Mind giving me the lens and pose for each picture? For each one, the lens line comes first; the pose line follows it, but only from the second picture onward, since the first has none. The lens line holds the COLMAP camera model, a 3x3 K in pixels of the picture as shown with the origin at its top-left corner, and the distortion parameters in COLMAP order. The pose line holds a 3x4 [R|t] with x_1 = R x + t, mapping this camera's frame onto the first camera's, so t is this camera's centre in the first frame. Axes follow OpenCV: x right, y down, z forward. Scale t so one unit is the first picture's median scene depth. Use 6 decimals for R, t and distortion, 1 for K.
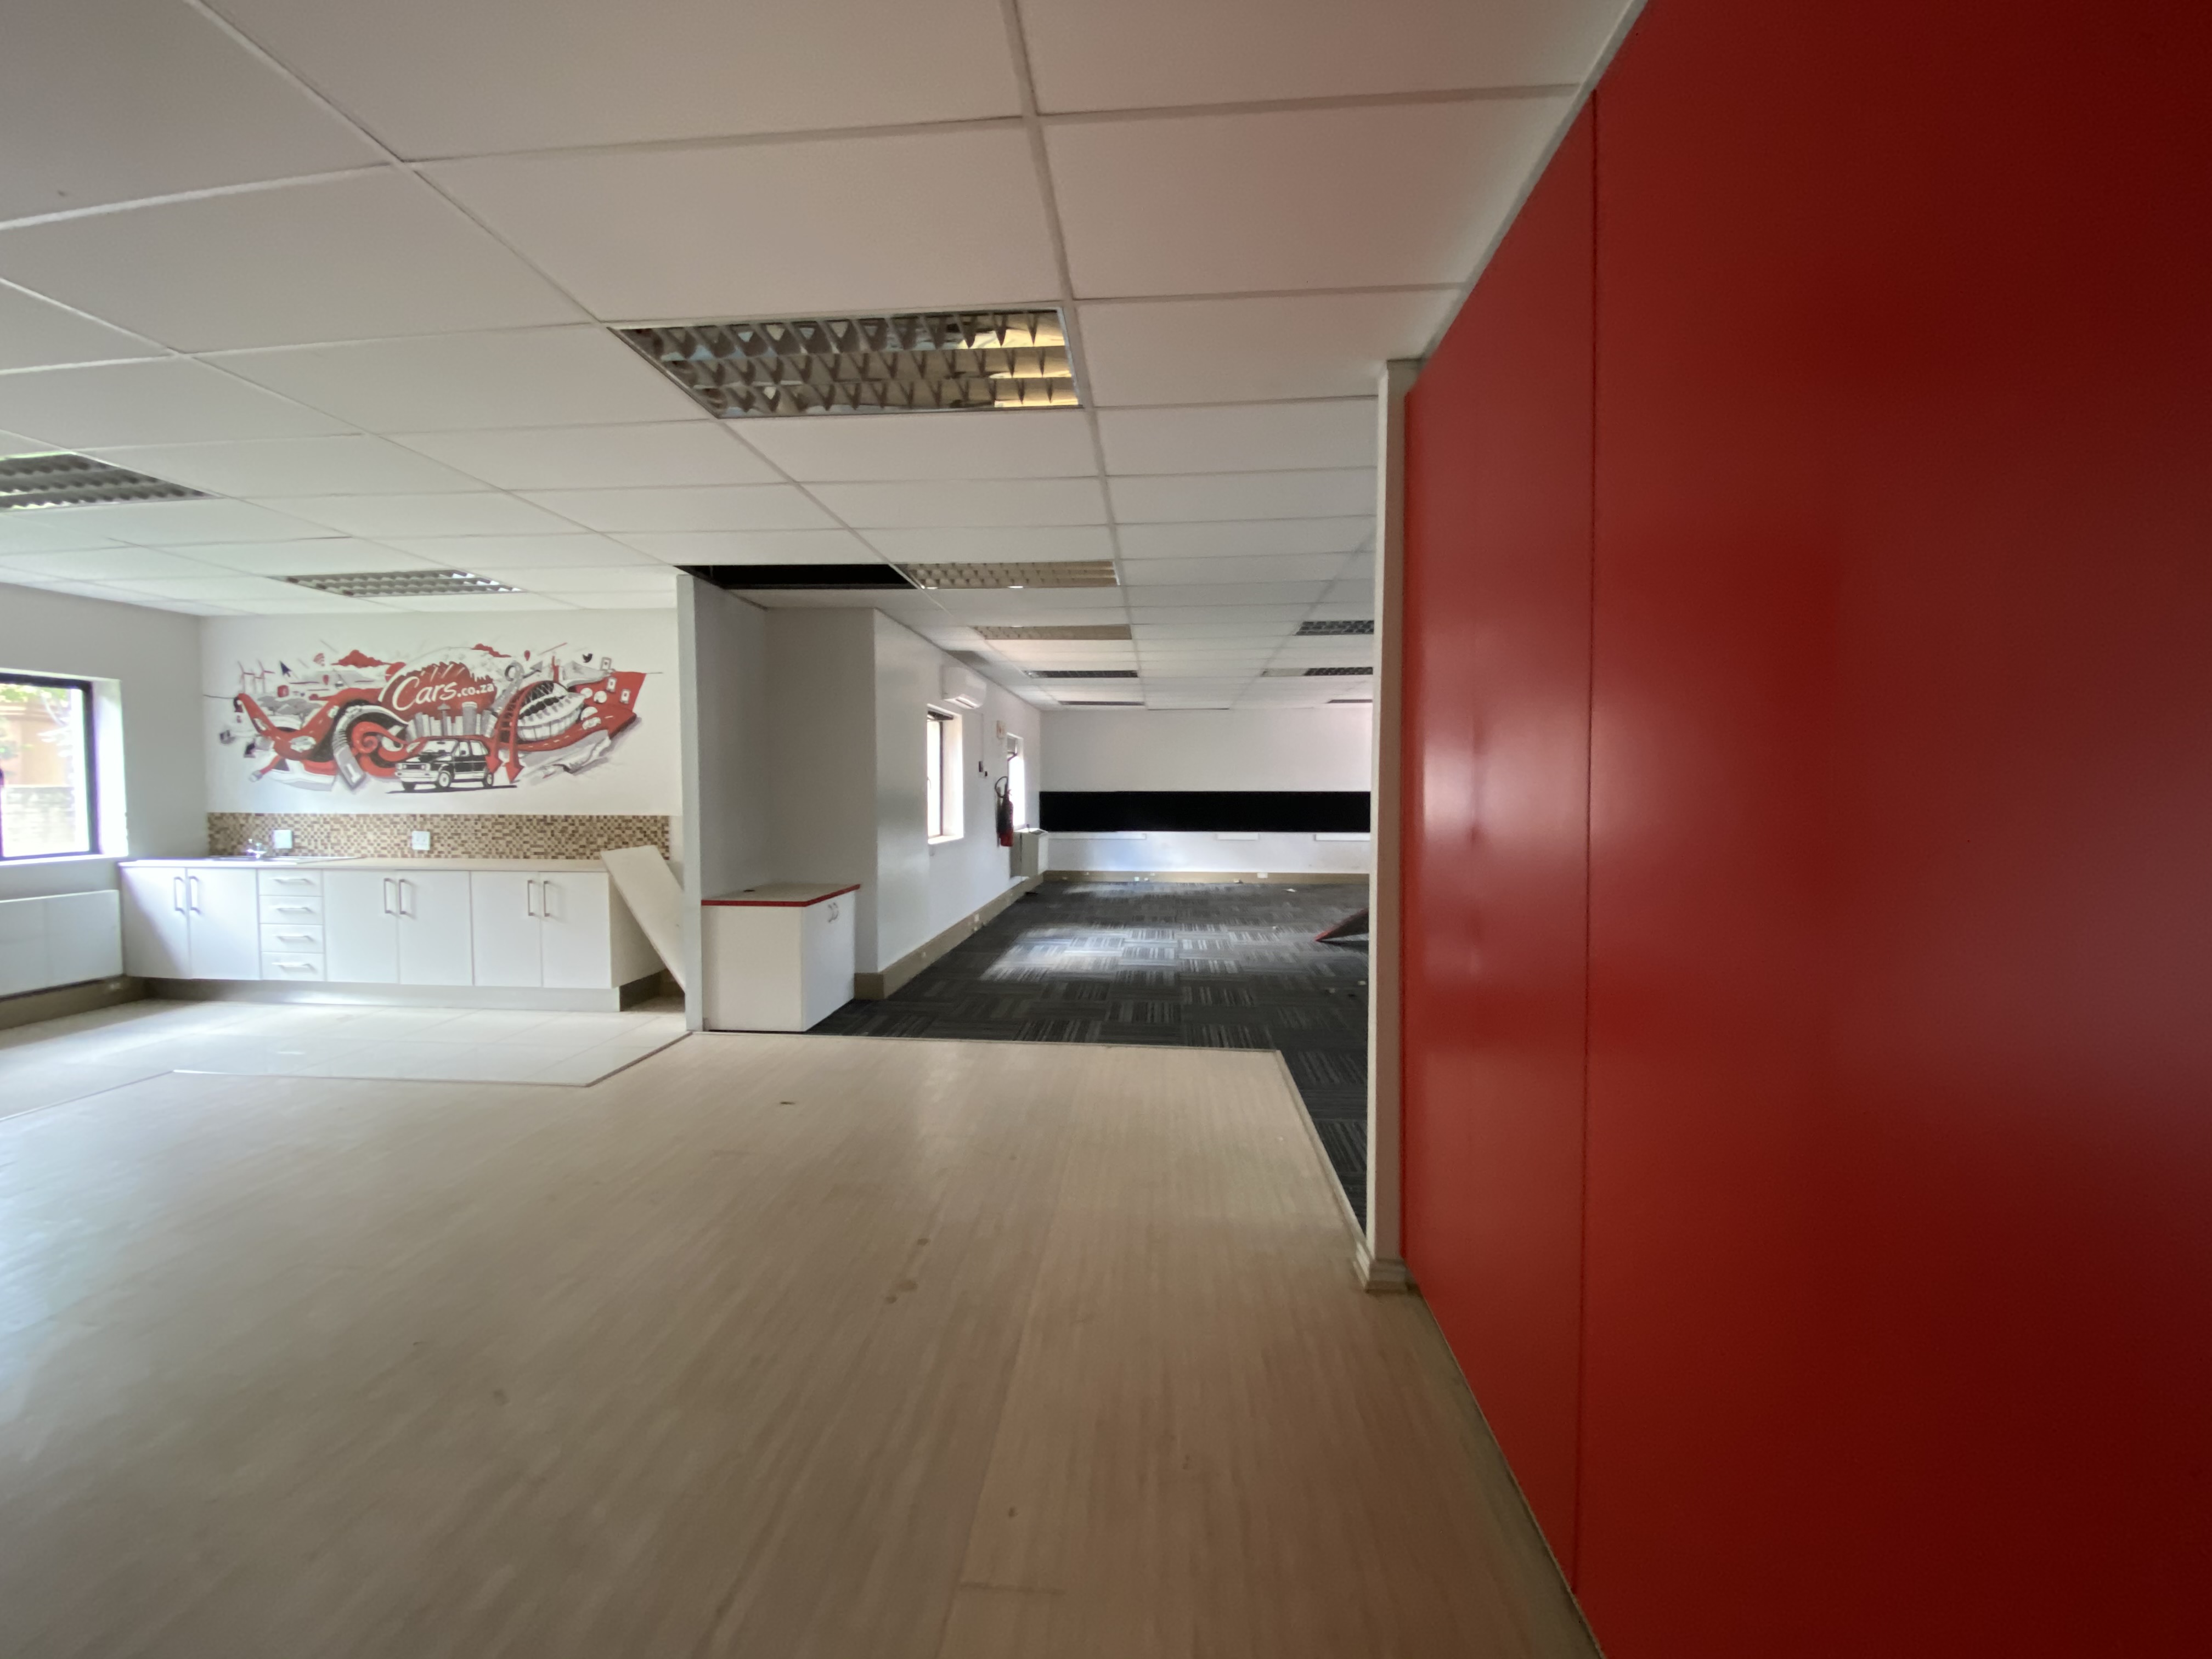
lens RADIAL K [[876.2, 0, 1104.1], [0, 876.2, 826.4], [0, 0, 1]] dist [0.002432, -0.013967]
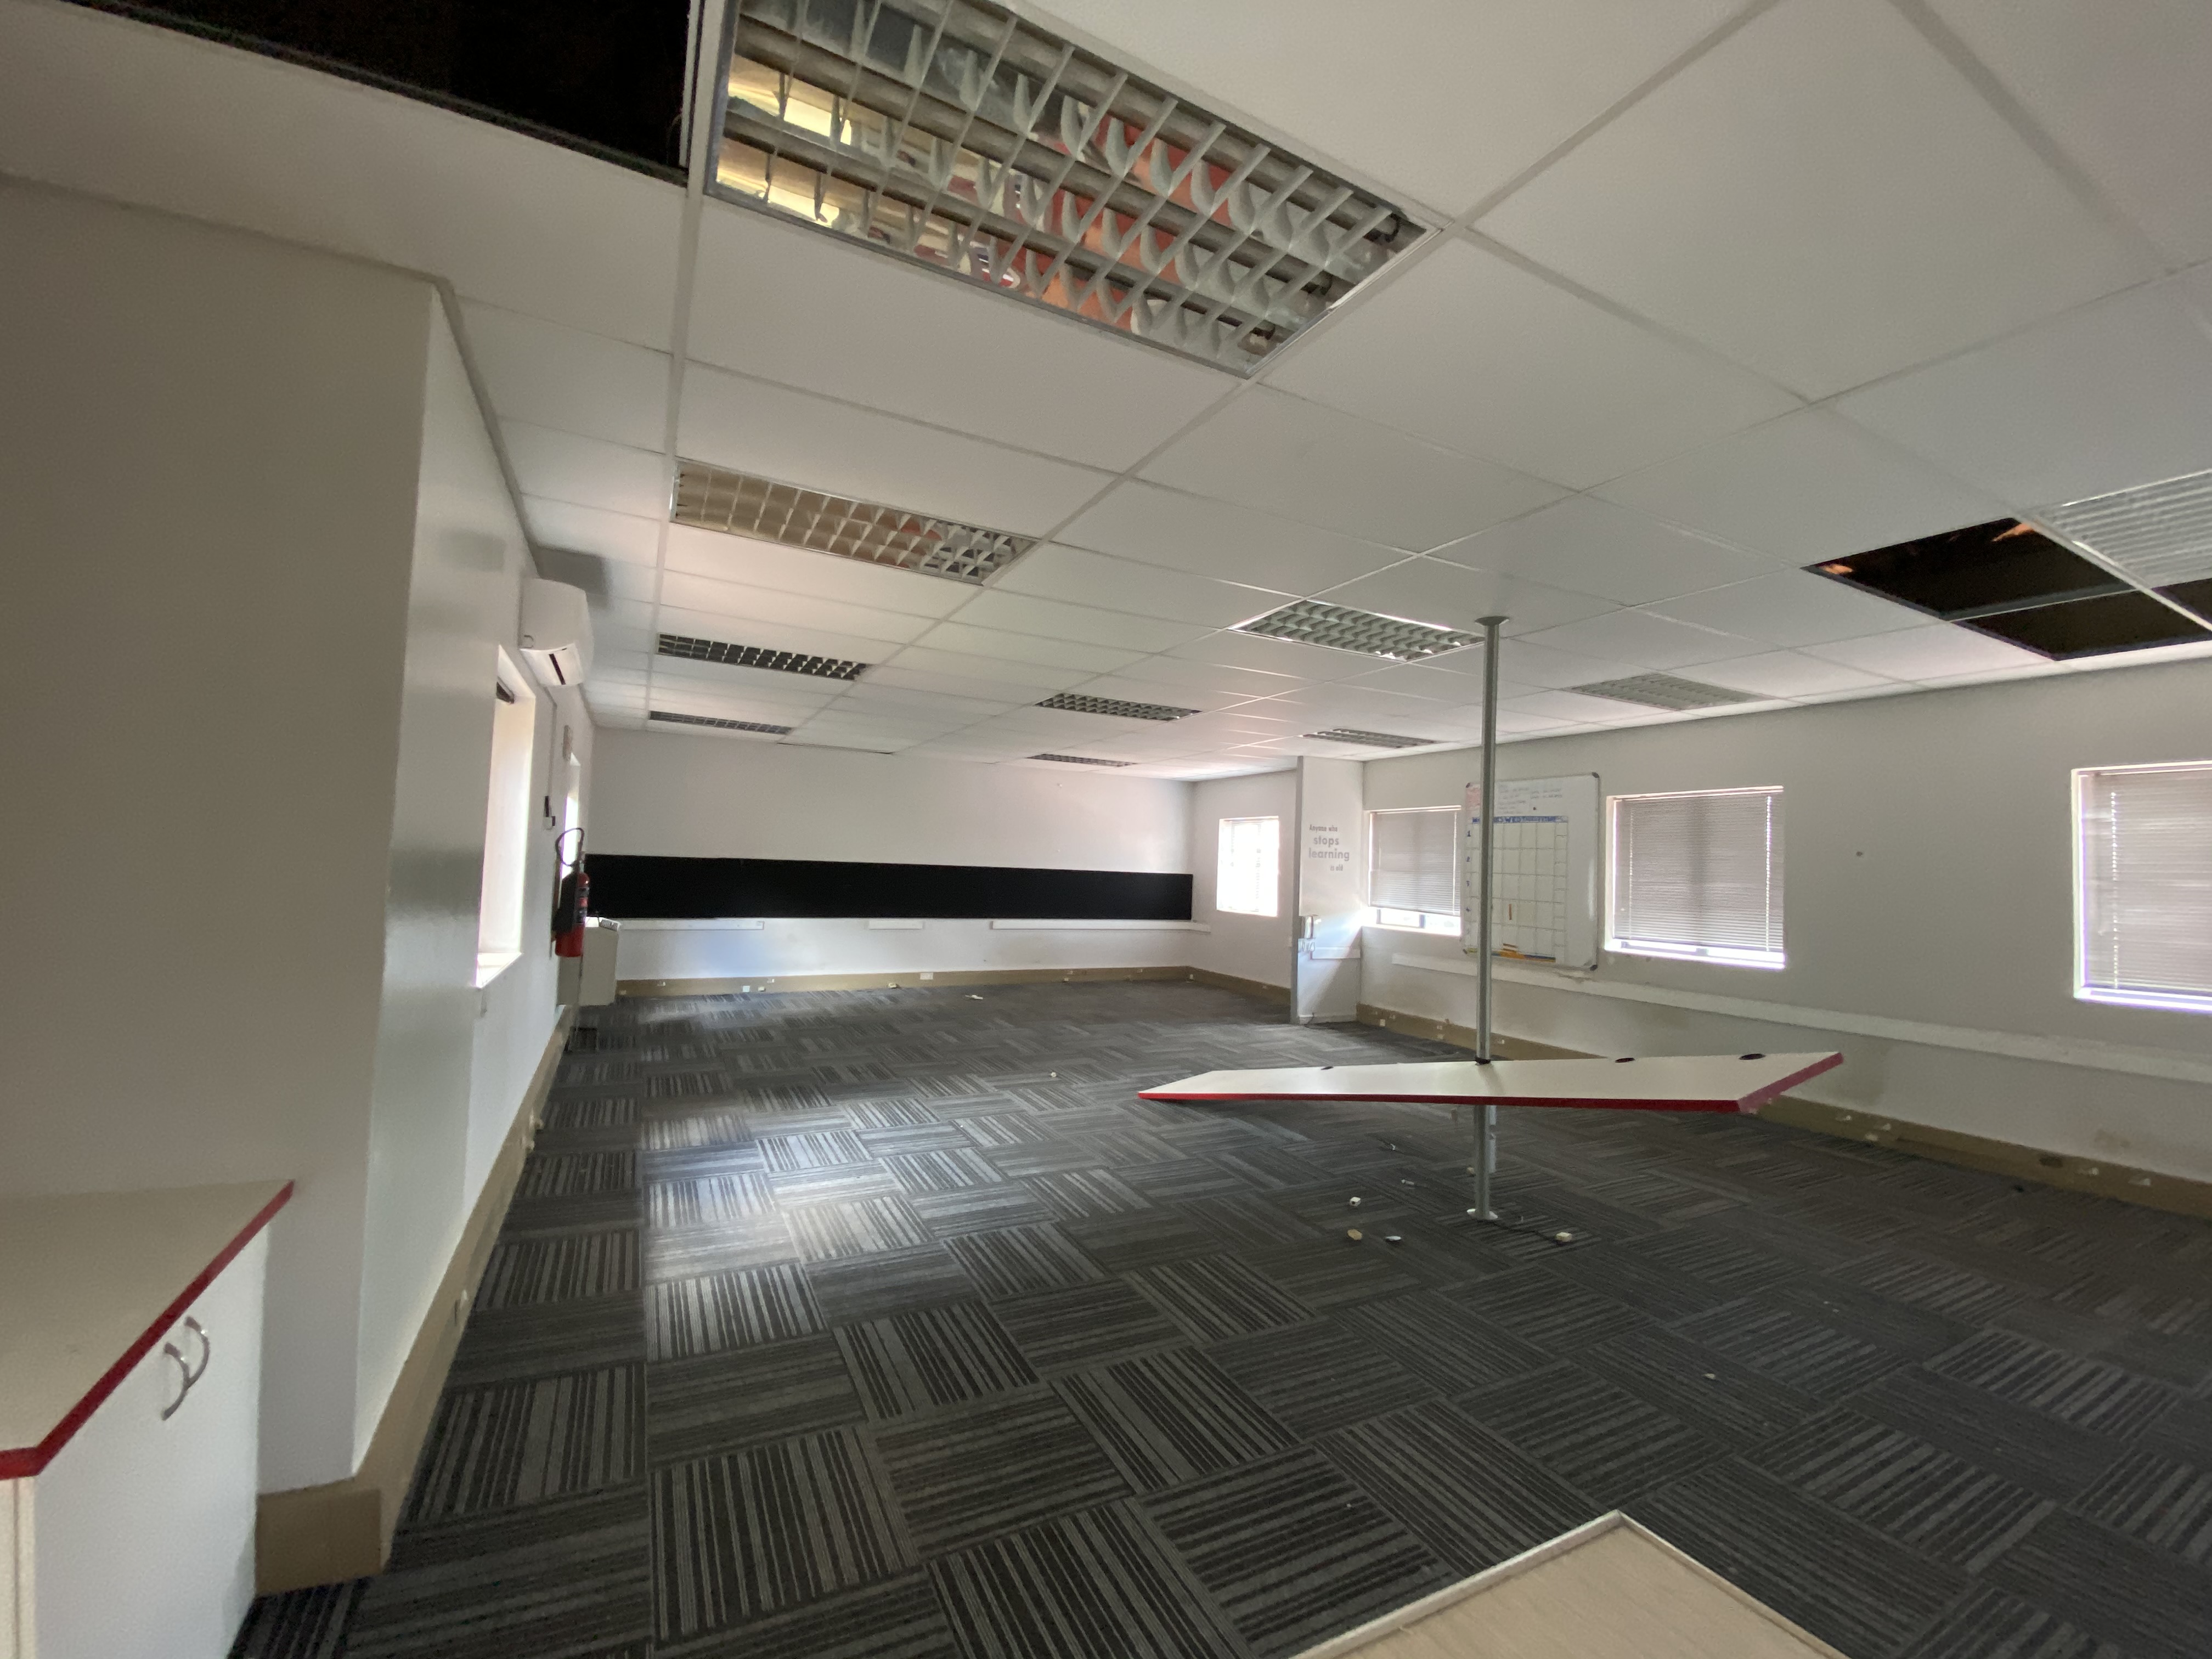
lens RADIAL K [[876.2, 0, 1086.2], [0, 876.2, 798.6], [0, 0, 1]] dist [0.002432, -0.013967]
pose [[0.856827, 0.063473, 0.511683, -0.094793], [-0.006840, 0.993706, -0.111813, -0.012328], [-0.515559, 0.092304, 0.851868, 0.280763]]
